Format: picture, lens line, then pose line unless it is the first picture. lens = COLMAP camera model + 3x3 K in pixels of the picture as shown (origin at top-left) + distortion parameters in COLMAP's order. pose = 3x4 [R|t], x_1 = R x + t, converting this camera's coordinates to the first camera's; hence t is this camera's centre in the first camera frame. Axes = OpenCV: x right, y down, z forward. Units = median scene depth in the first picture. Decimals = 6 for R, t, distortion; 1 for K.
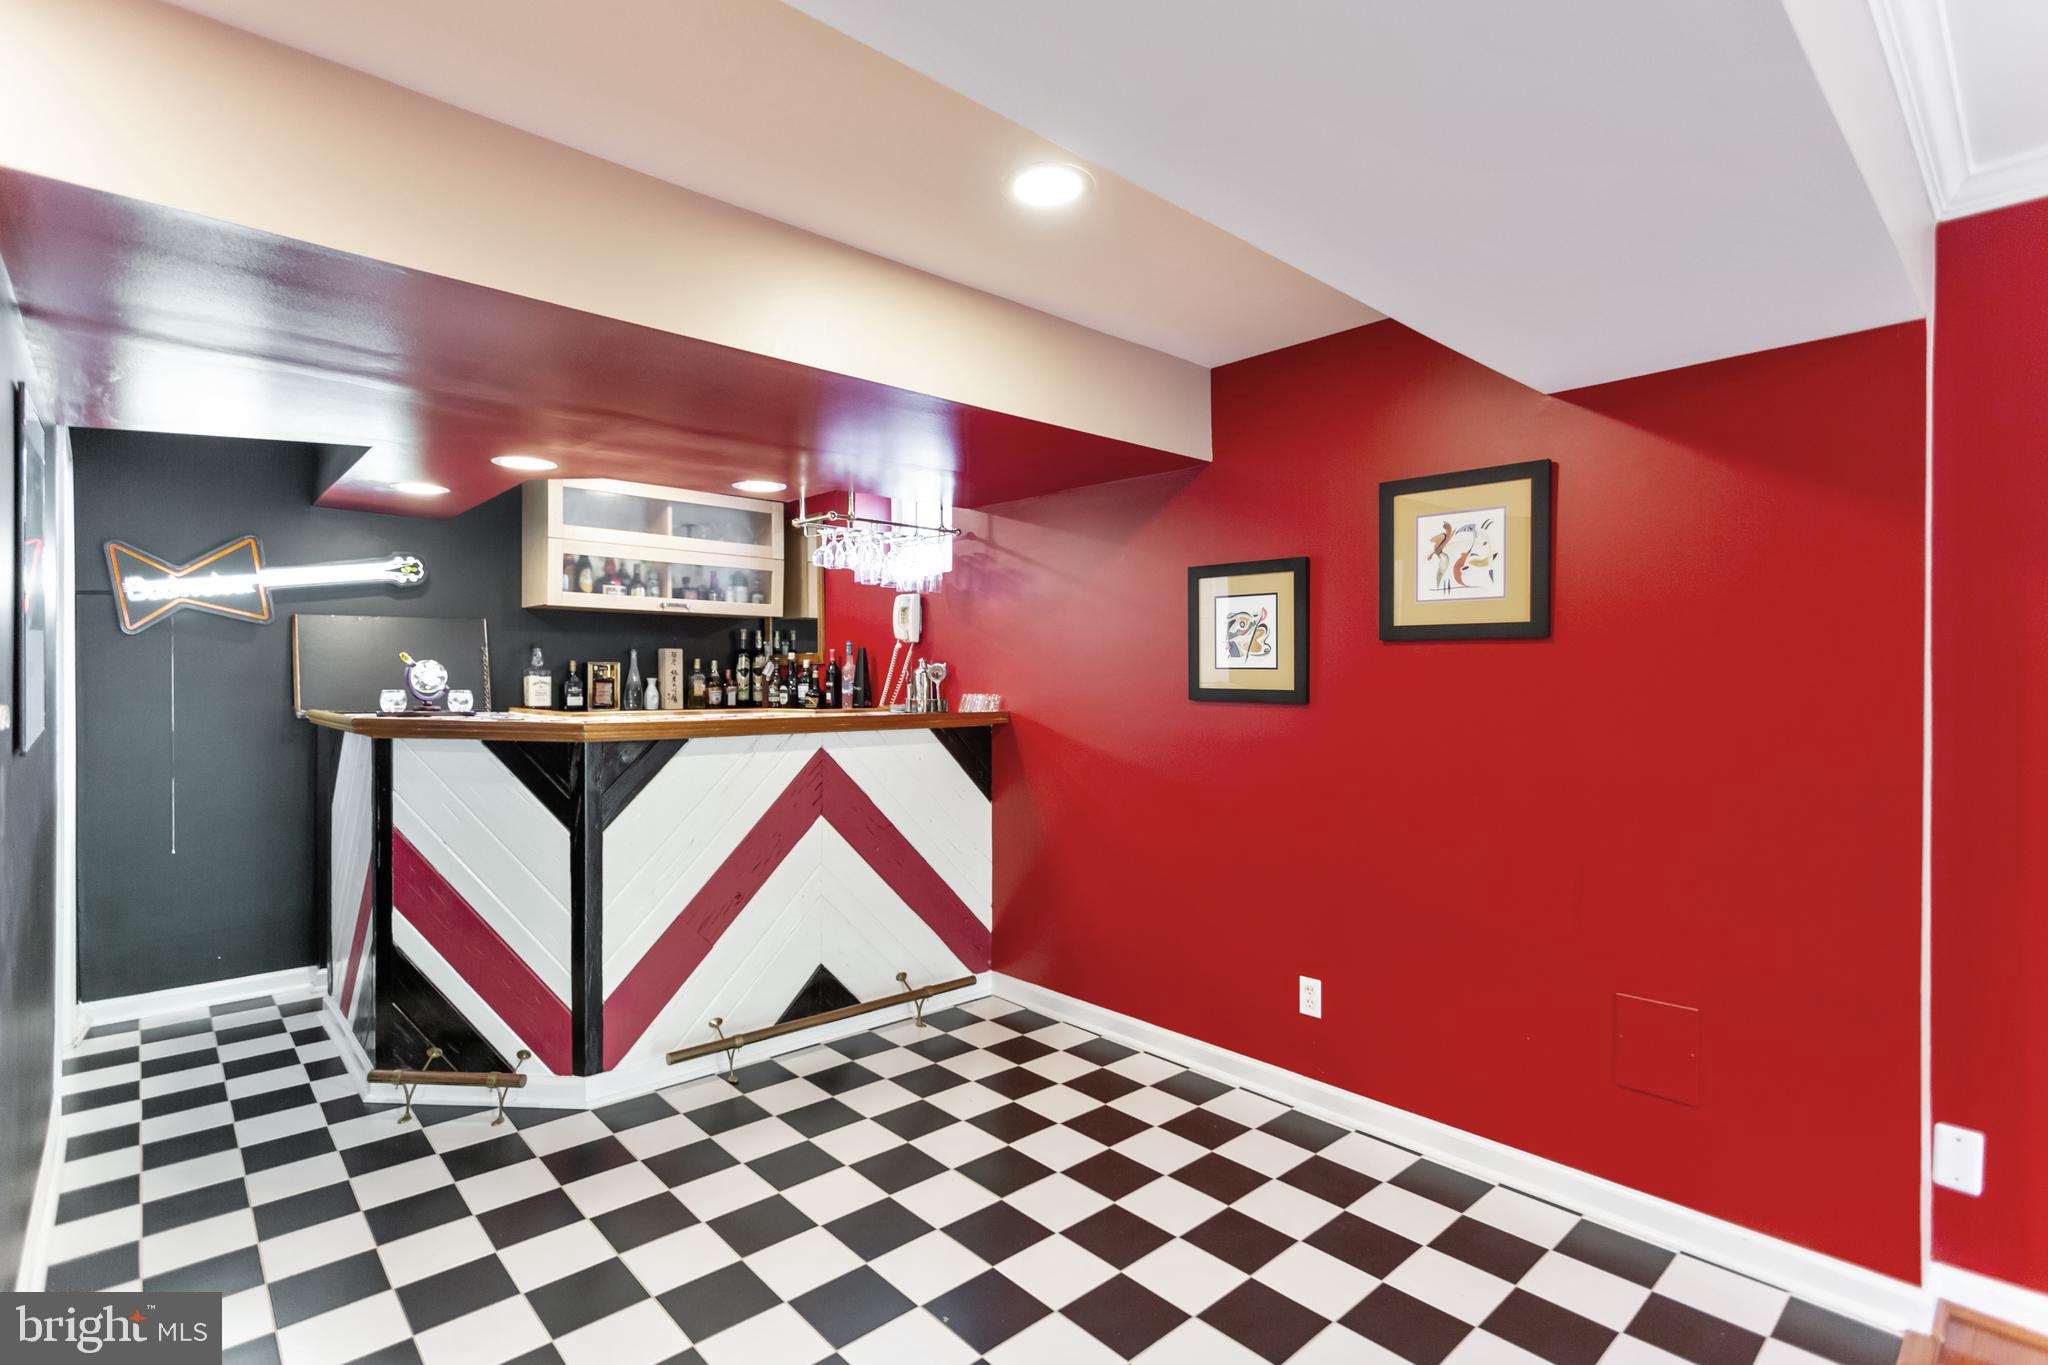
lens RADIAL K [[969.9, 0, 991.0], [0, 969.9, 679.0], [0, 0, 1]] dist [0.007700, 0.000036]
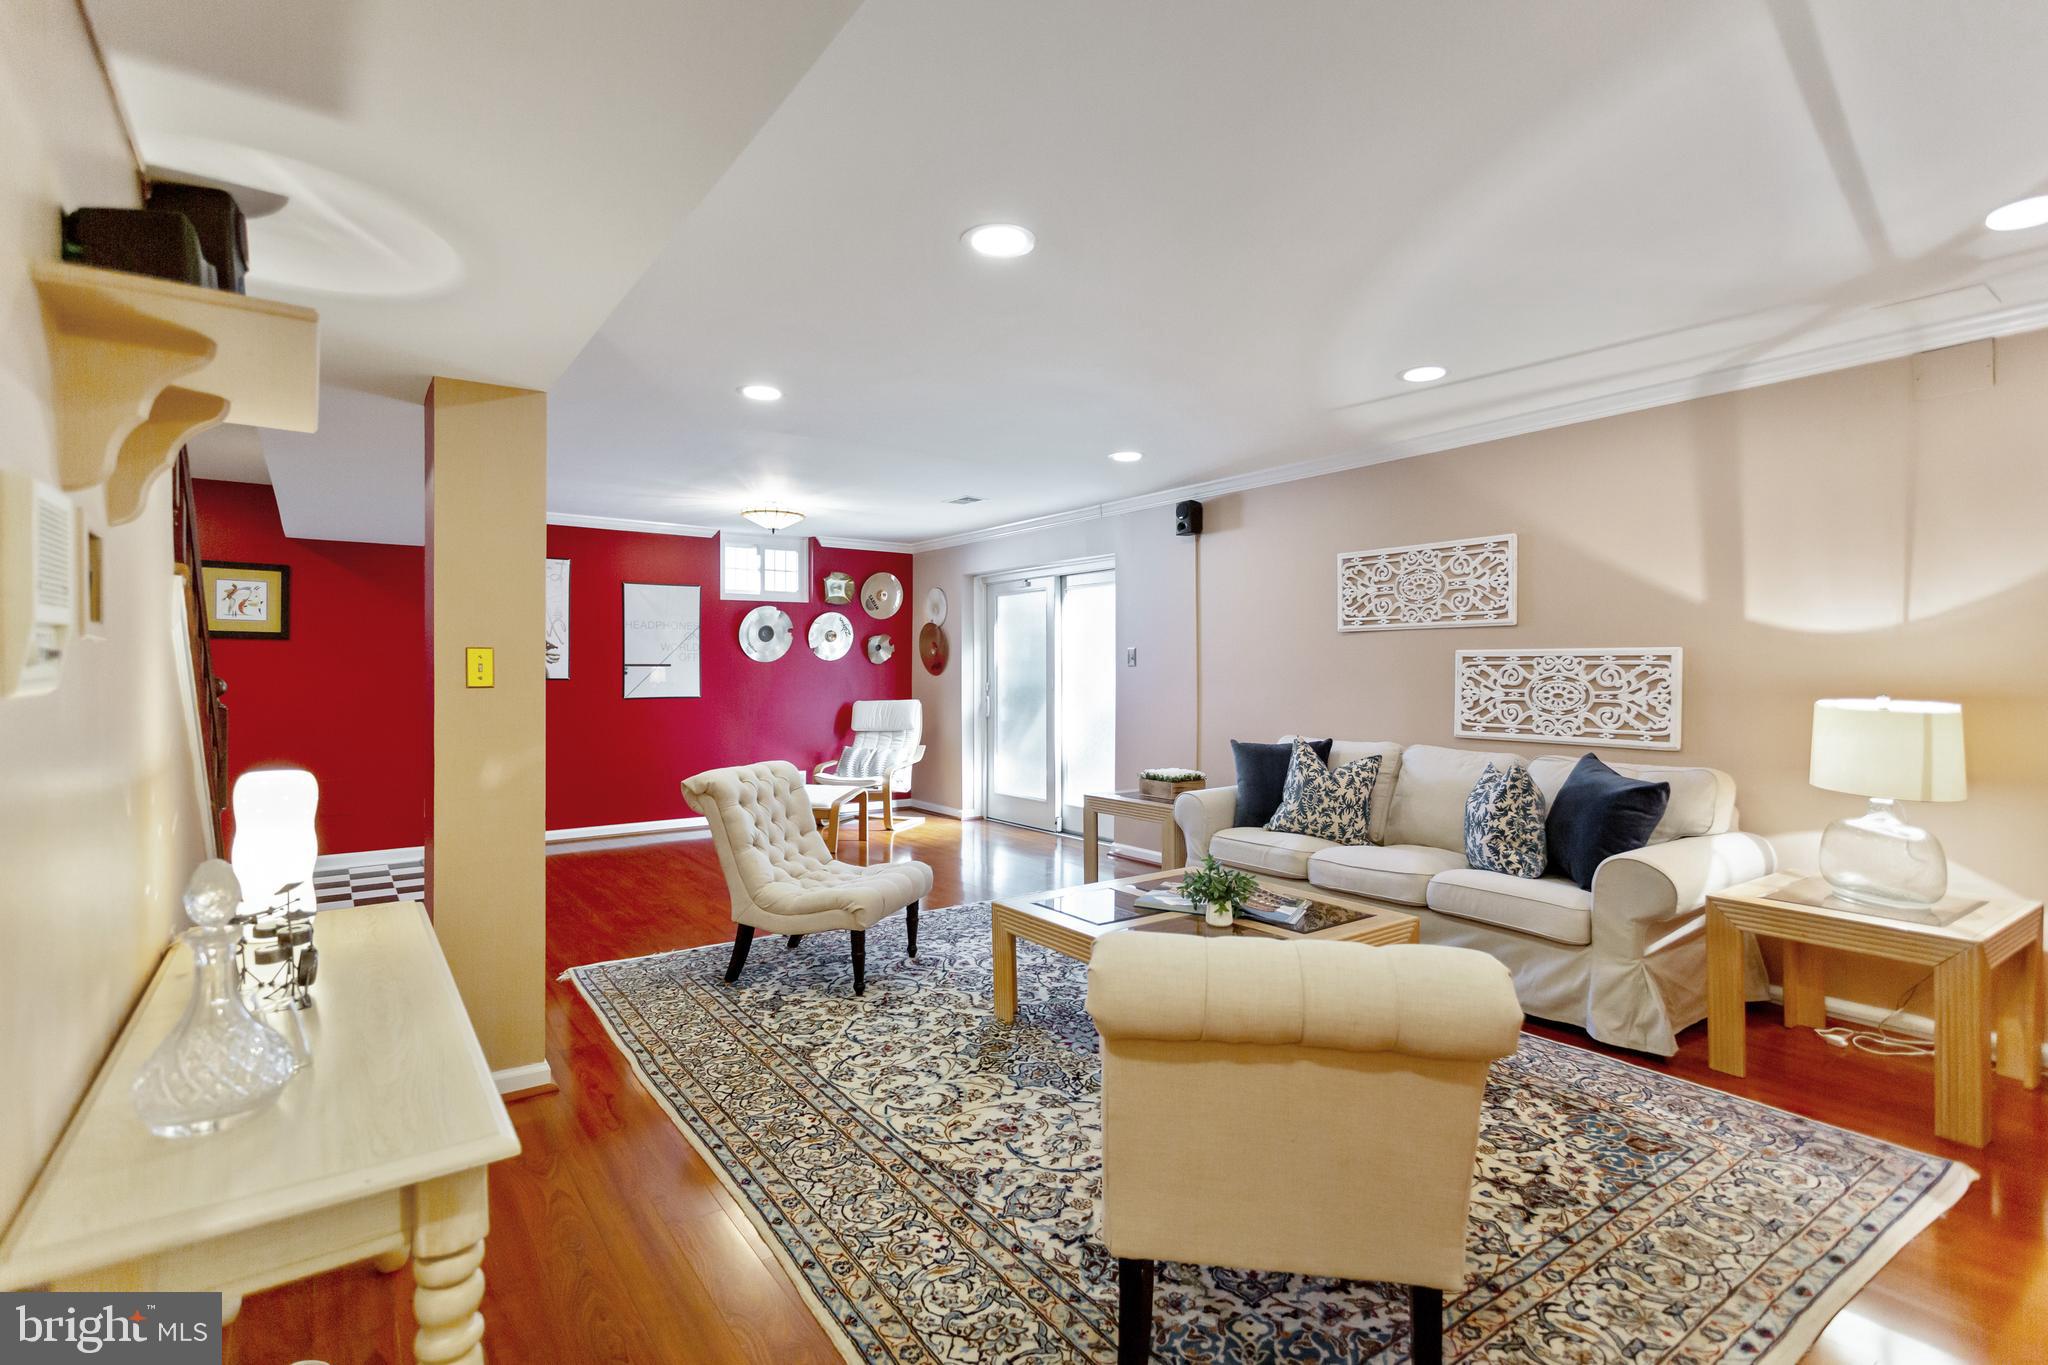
lens RADIAL K [[969.9, 0, 1045.6], [0, 969.9, 686.4], [0, 0, 1]] dist [0.007700, 0.000036]
pose [[0.083296, -0.019916, 0.996326, -1.044430], [0.003280, 0.999800, 0.019711, 0.020173], [-0.996519, 0.001626, 0.083345, -0.662551]]
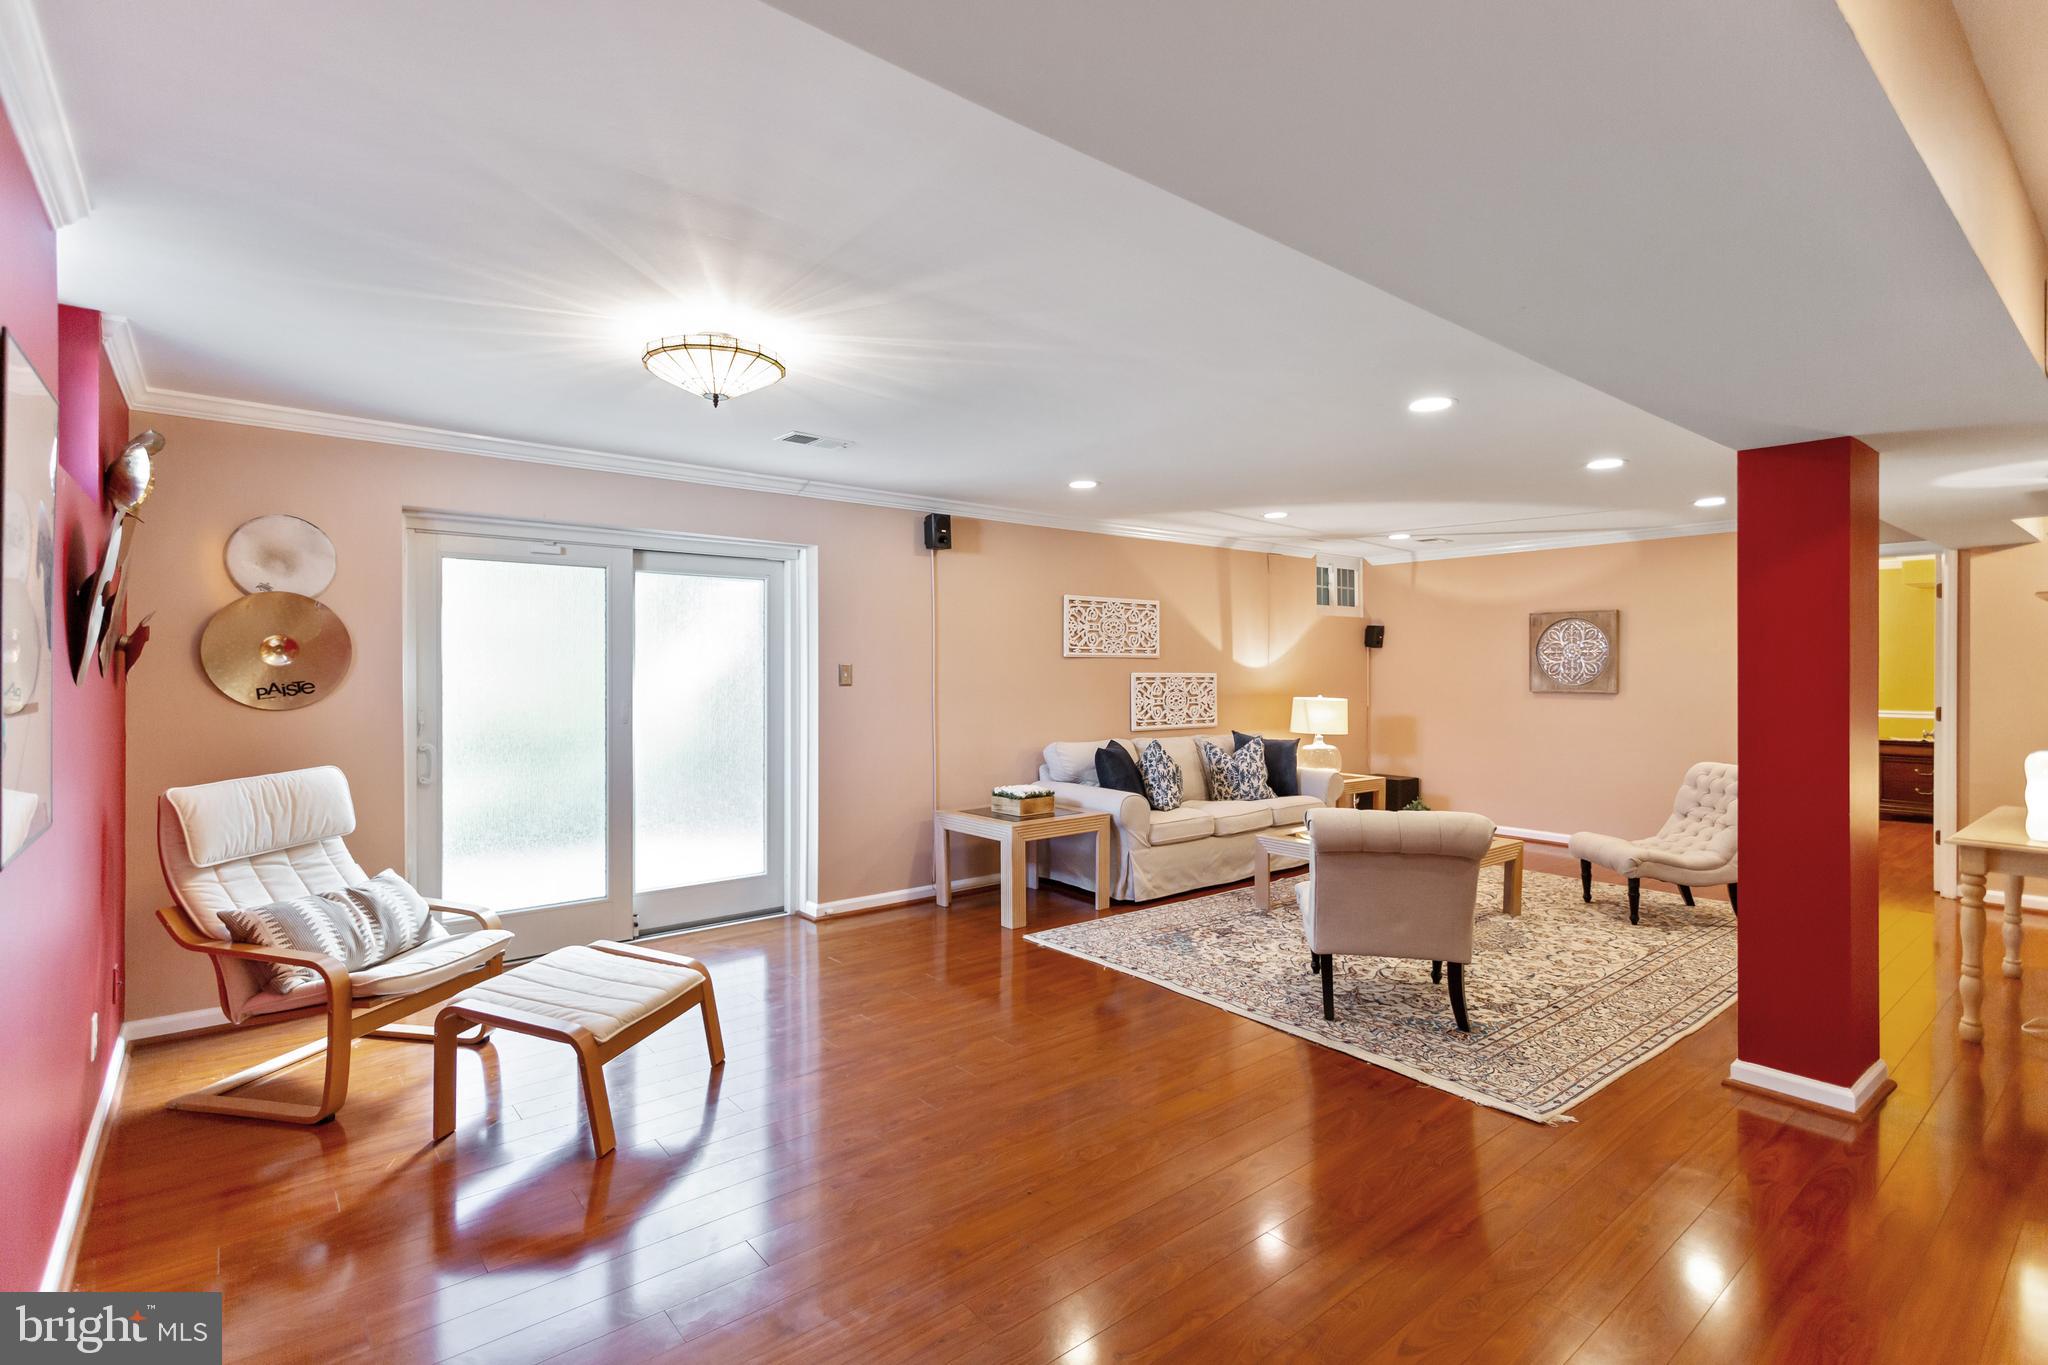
lens RADIAL K [[969.9, 0, 997.8], [0, 969.9, 678.4], [0, 0, 1]] dist [0.007700, 0.000036]
pose [[-0.999177, -0.004757, 0.040275, 0.297092], [-0.004281, 0.999920, 0.011882, -0.007906], [-0.040329, 0.011700, -0.999118, 0.662874]]
